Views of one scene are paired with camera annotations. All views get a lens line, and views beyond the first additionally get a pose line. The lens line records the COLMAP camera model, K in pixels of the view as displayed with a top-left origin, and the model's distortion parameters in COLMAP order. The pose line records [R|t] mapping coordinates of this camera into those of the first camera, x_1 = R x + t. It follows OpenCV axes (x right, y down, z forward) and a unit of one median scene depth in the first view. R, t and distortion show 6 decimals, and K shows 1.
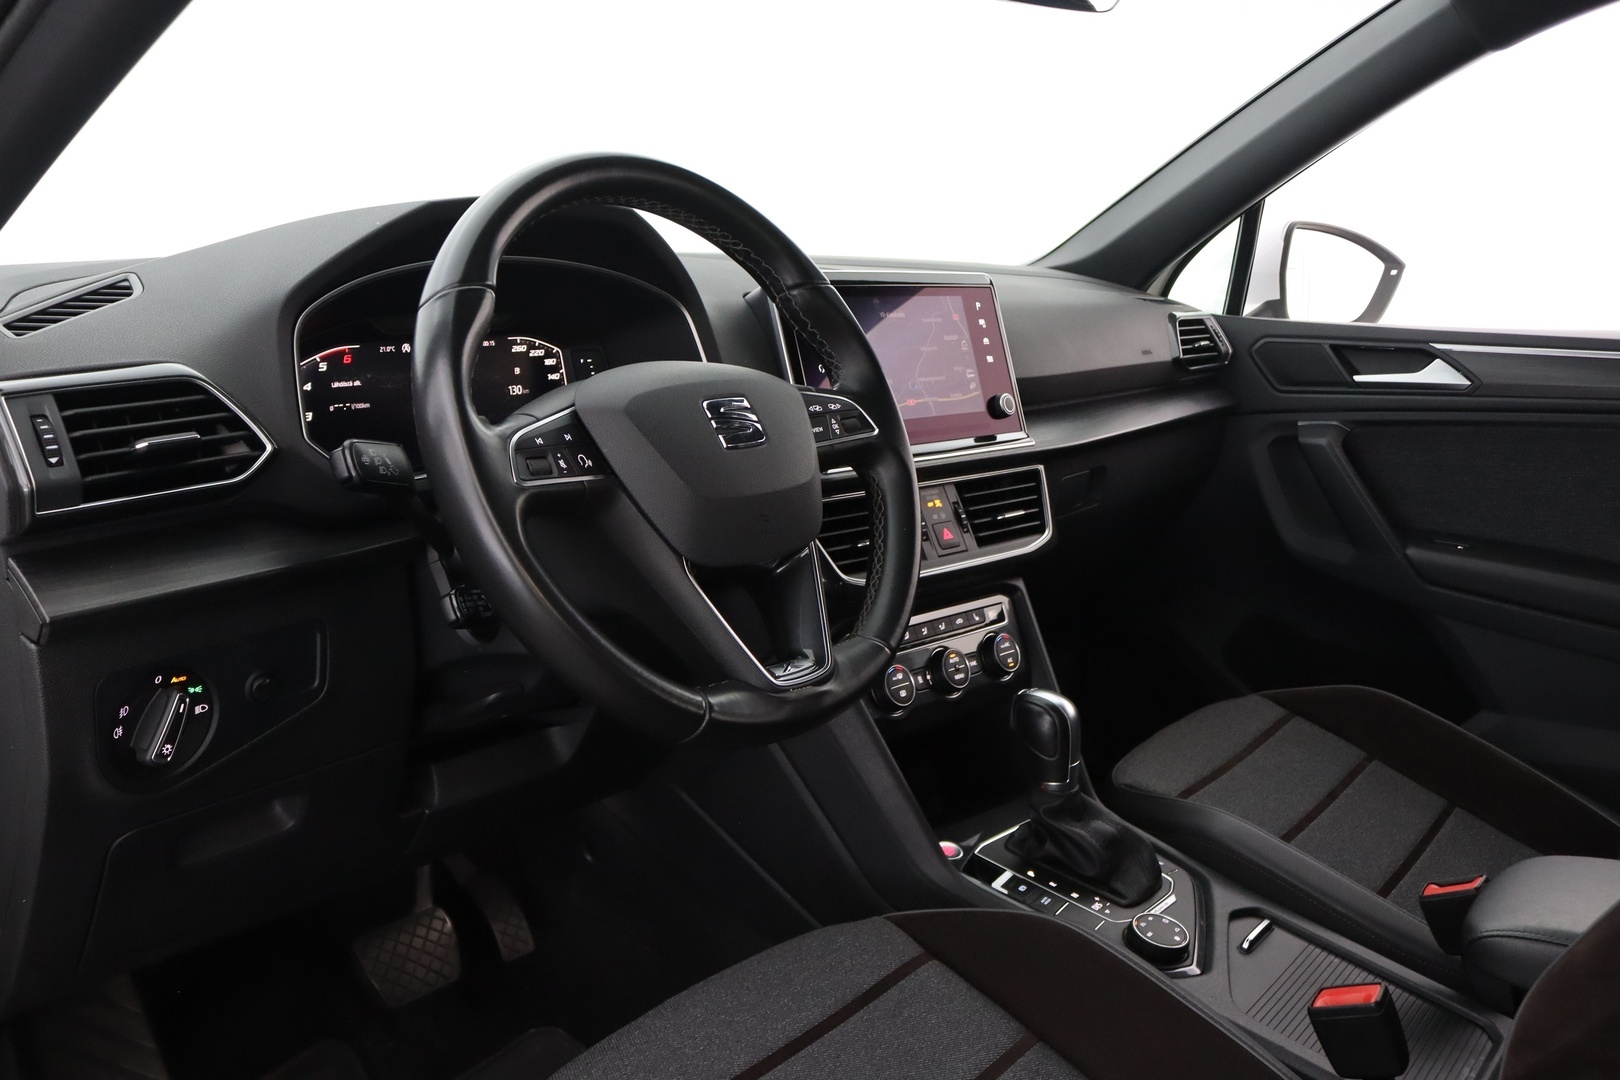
lens RADIAL K [[1373.1, 0, 804.6], [0, 1373.1, 612.7], [0, 0, 1]] dist [-0.119319, 0.027141]
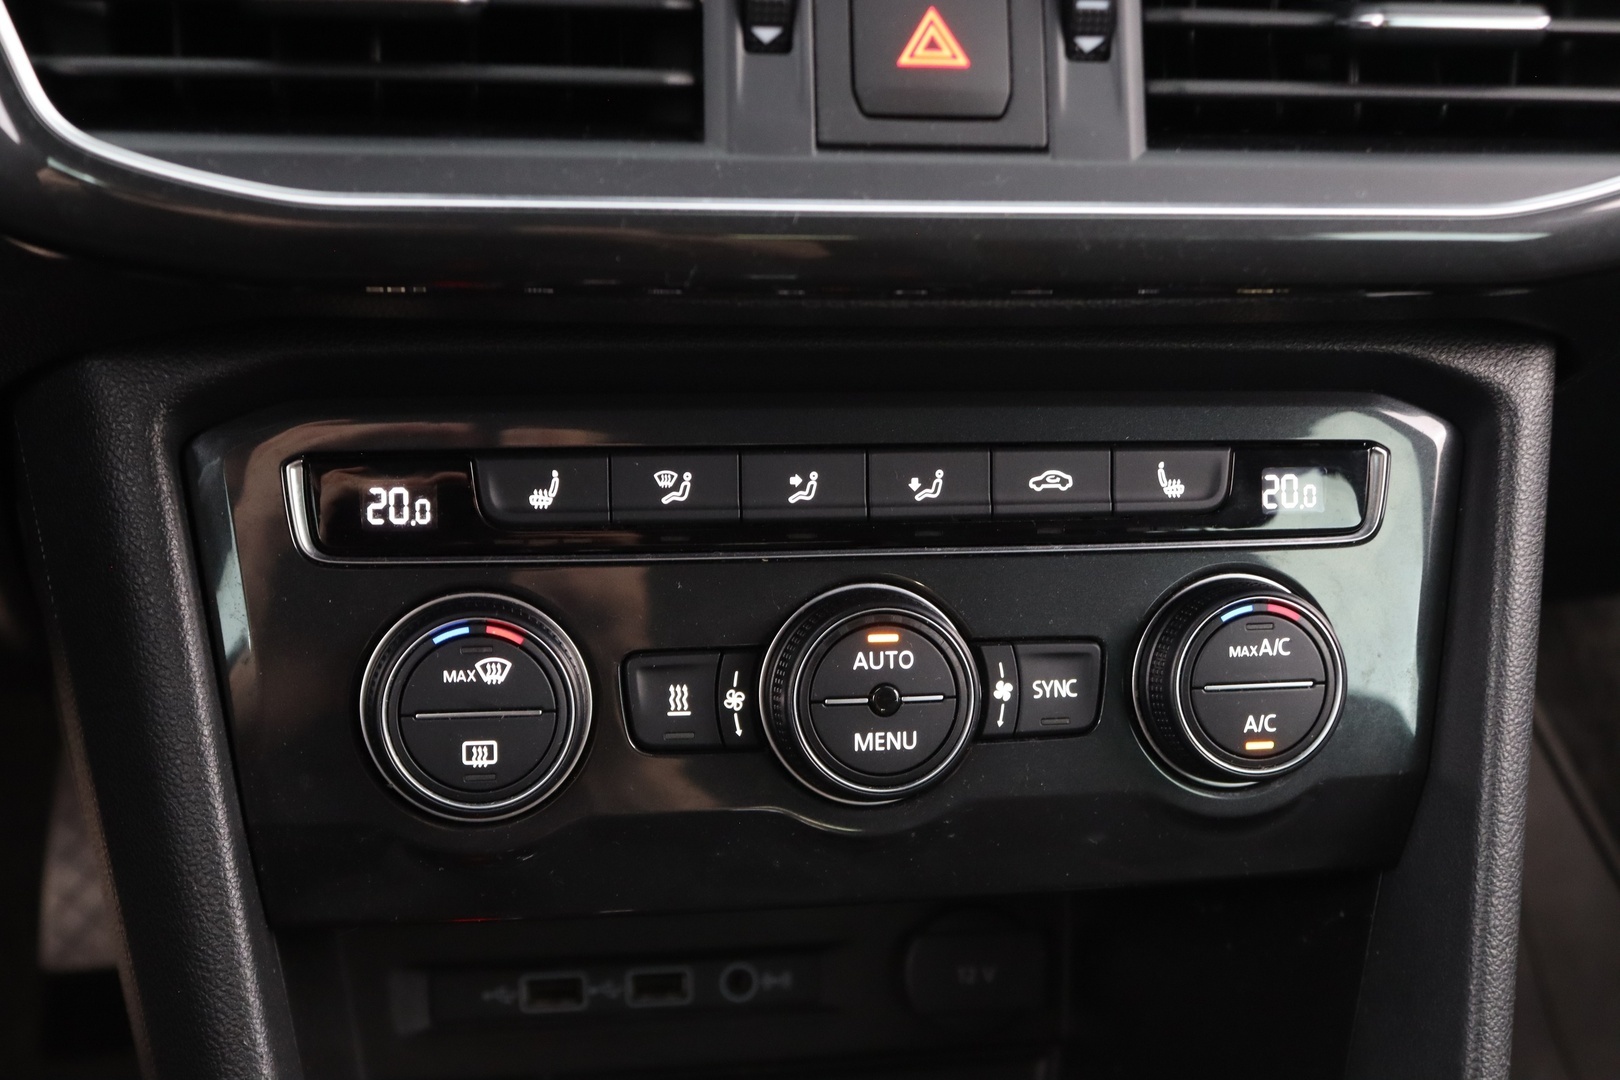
lens RADIAL K [[2027.6, 0, 770.4], [0, 2027.6, 580.9], [0, 0, 1]] dist [-0.054028, 0.000000]
pose [[0.819754, 0.302302, -0.486433, 0.171859], [-0.194698, 0.945857, 0.259707, -0.038484], [0.538606, -0.118189, 0.834227, 0.519936]]
